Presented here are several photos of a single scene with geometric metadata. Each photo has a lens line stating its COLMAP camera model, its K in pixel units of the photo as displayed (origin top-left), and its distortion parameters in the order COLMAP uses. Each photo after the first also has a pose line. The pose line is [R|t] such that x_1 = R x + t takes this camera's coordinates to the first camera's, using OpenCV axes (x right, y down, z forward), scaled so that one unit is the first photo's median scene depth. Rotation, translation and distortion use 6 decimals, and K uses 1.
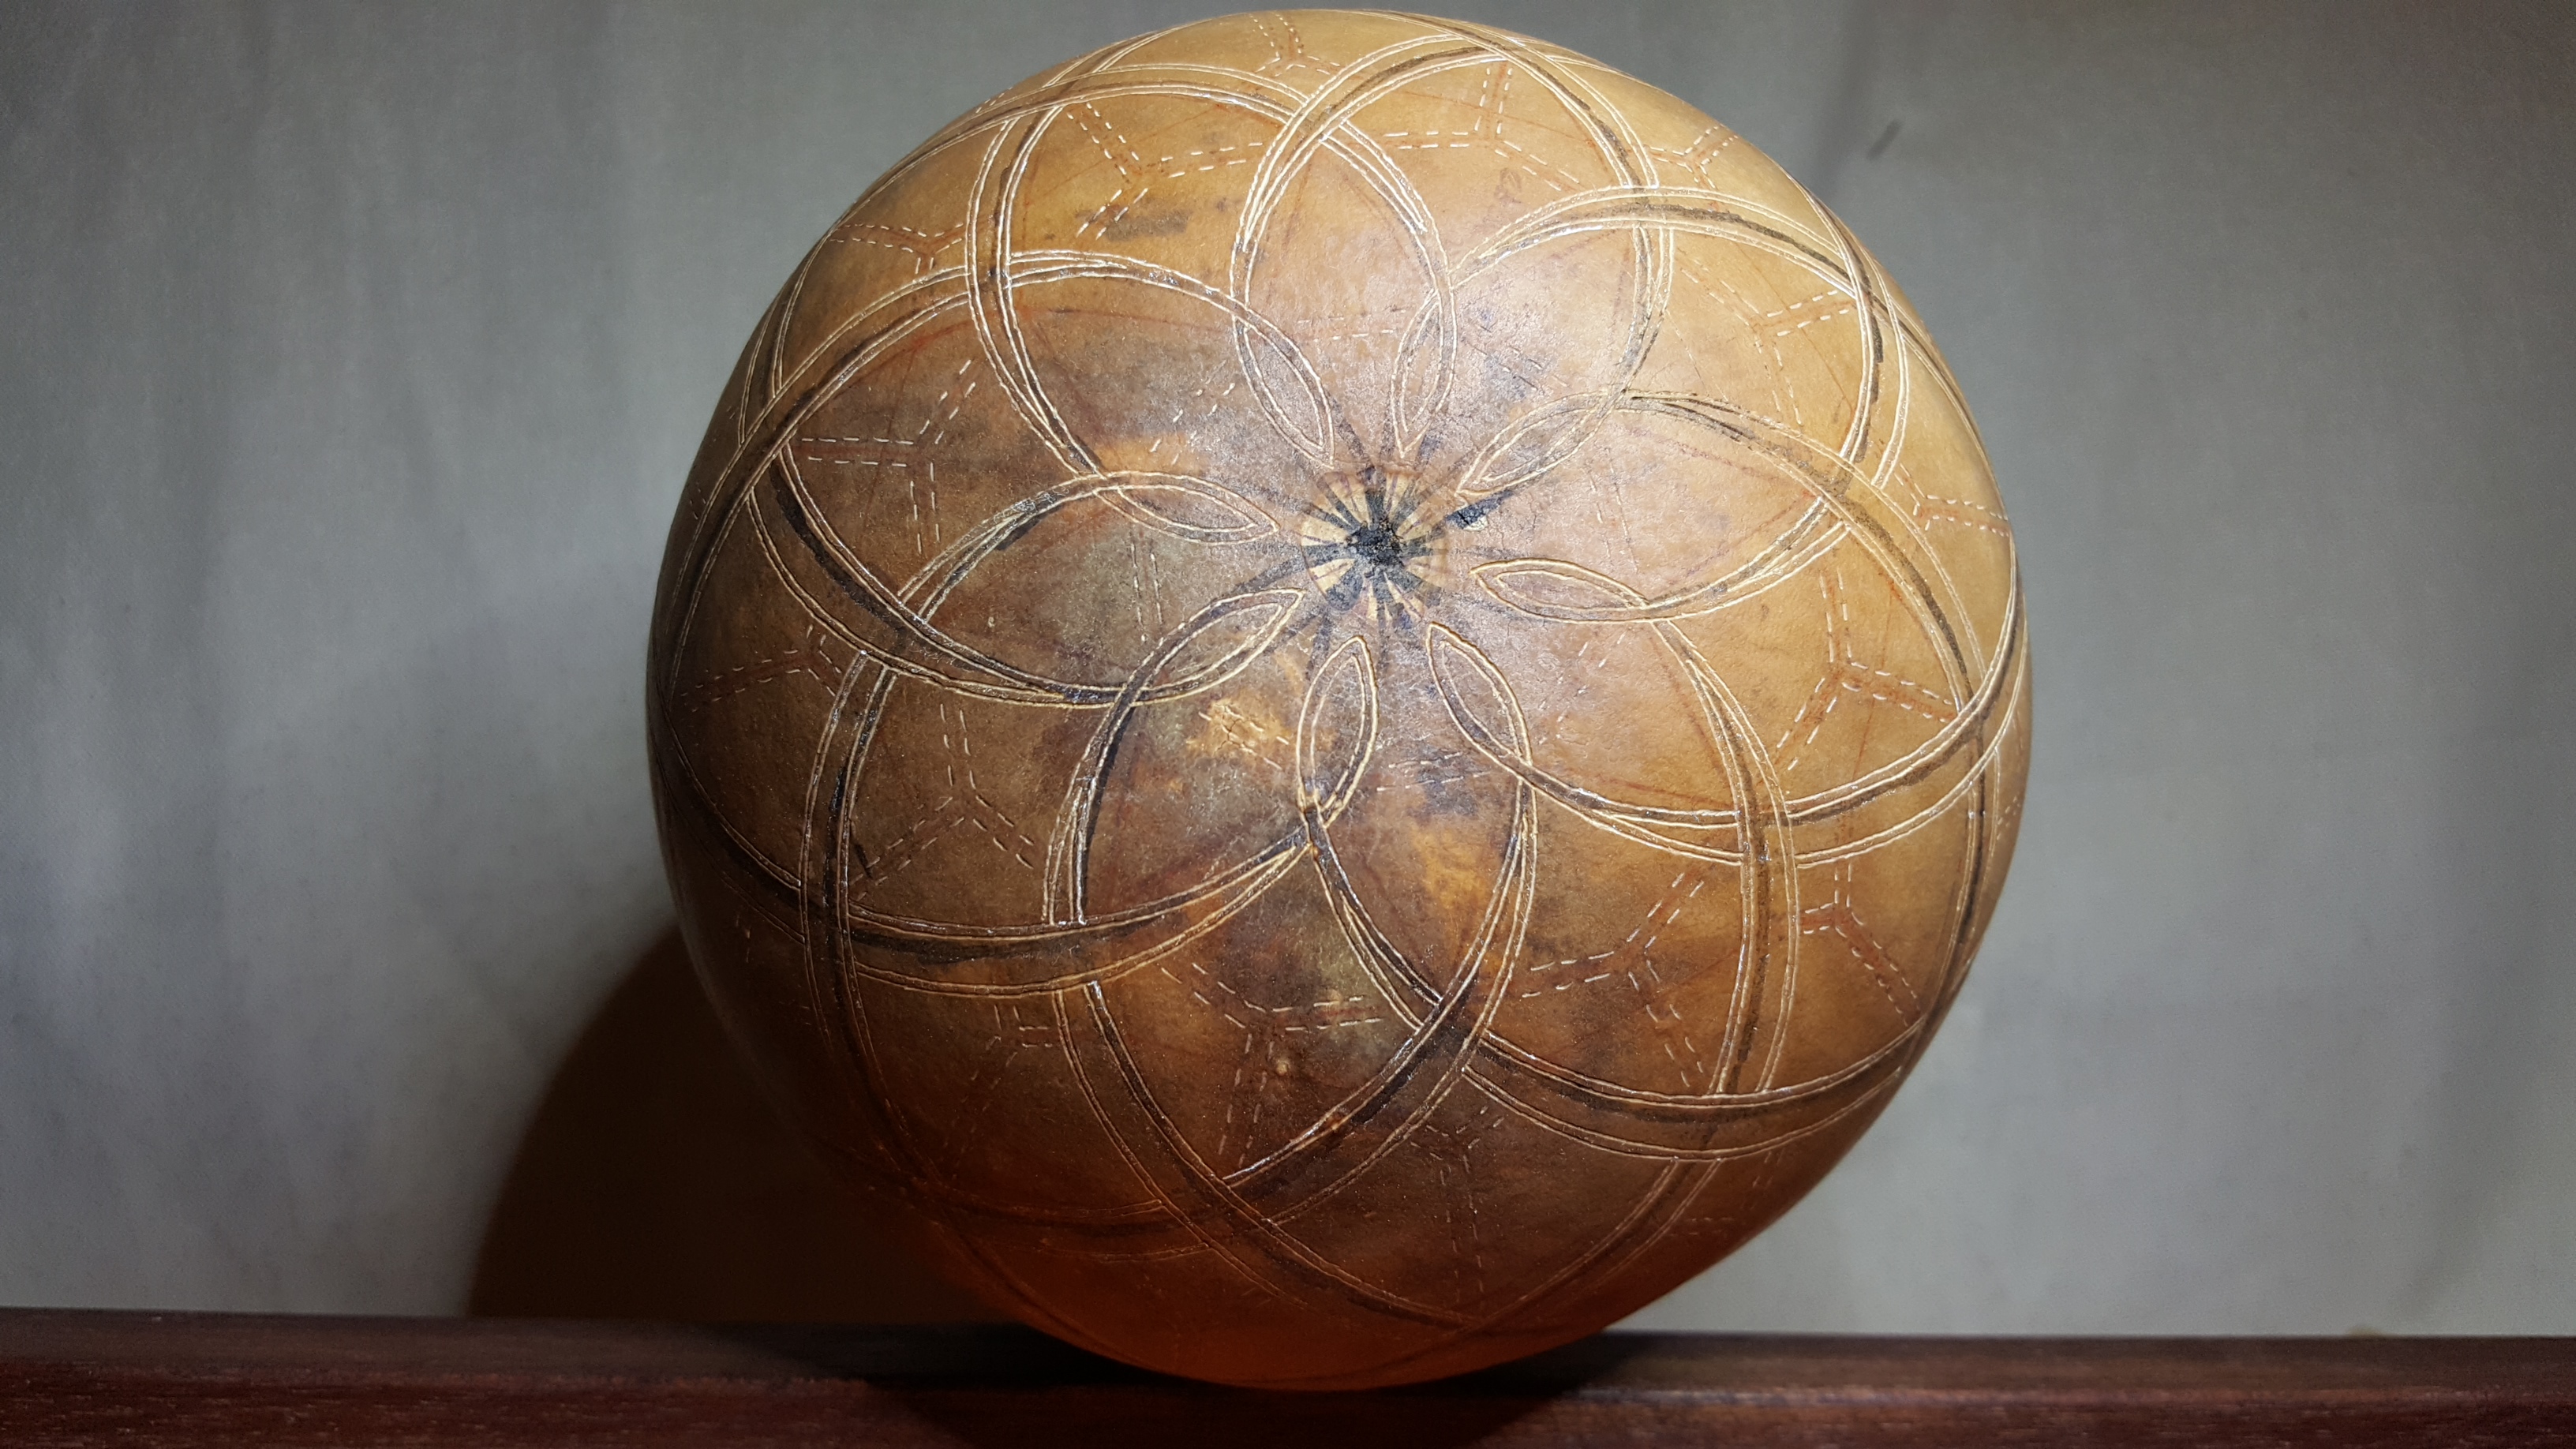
lens RADIAL K [[1988.7, 0, 1296.6], [0, 1988.7, 739.0], [0, 0, 1]] dist [-0.024027, -0.009083]
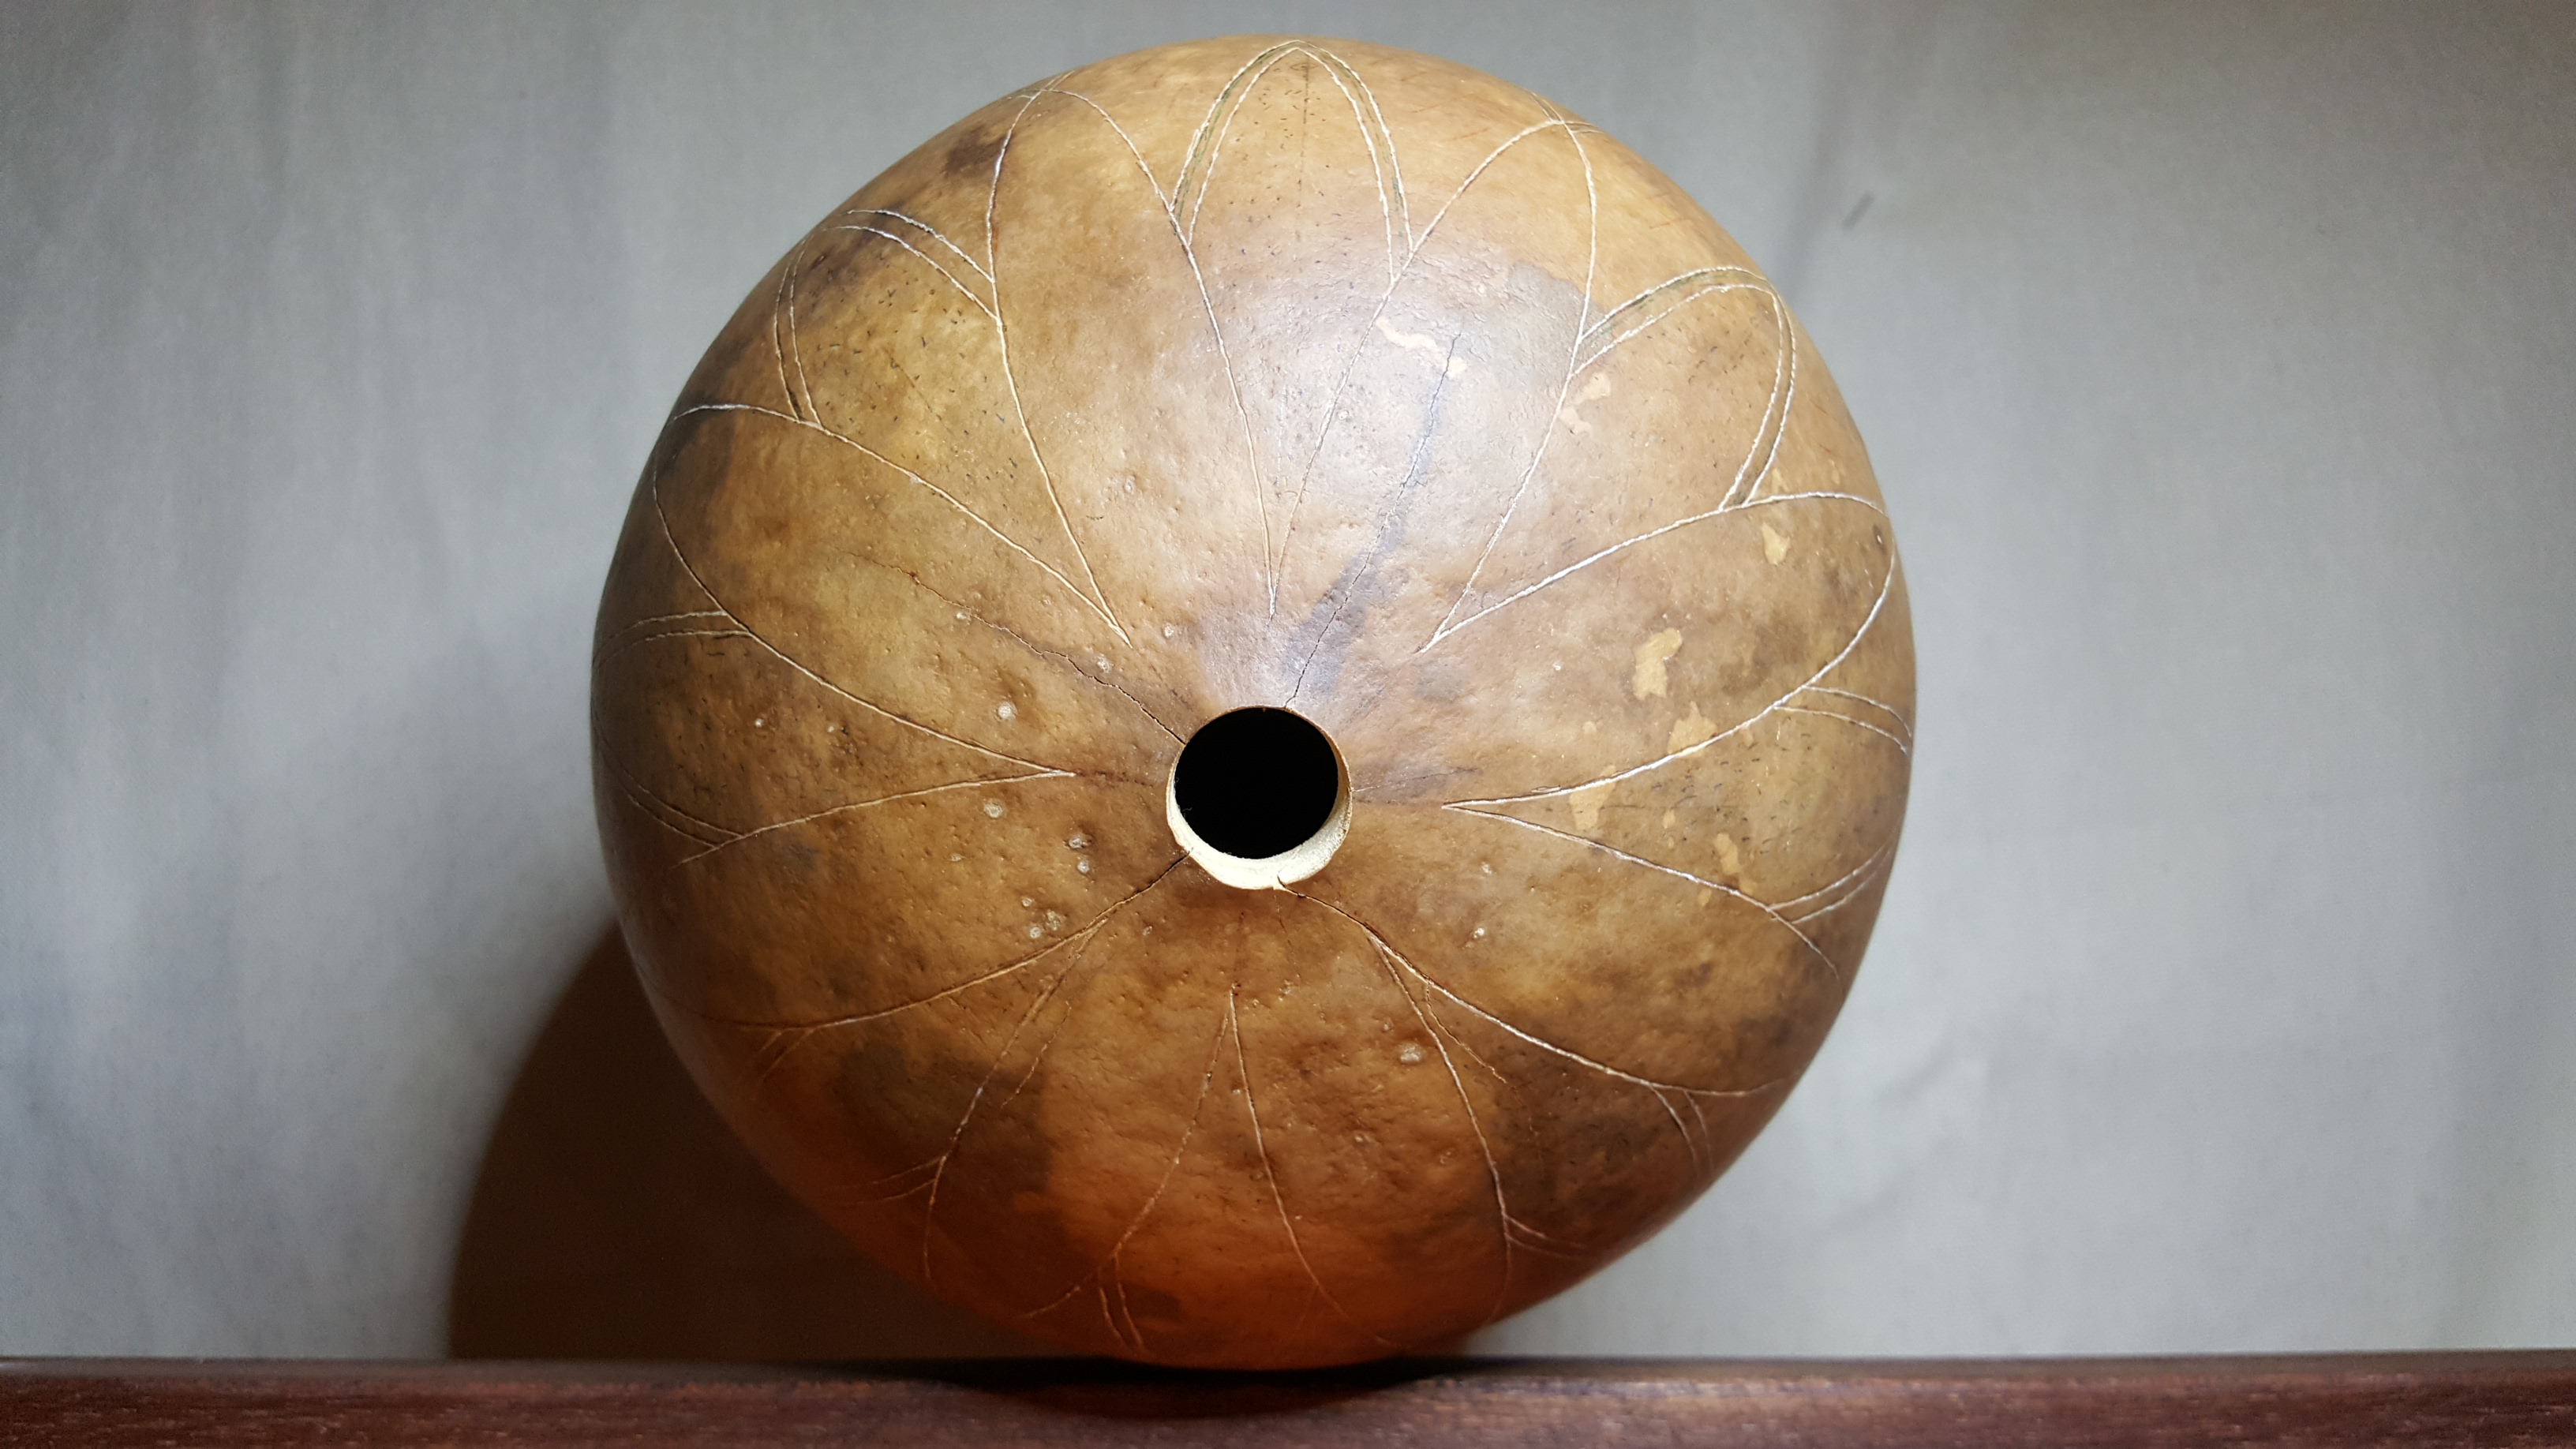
lens RADIAL K [[2074.1, 0, 1288.0], [0, 2074.1, 724.5], [0, 0, 1]] dist [-0.021715, -0.011842]
pose [[0.999679, -0.020474, -0.014944, 0.028414], [0.019516, 0.997905, -0.061682, 0.046158], [0.016175, 0.061370, 0.997984, -0.110007]]
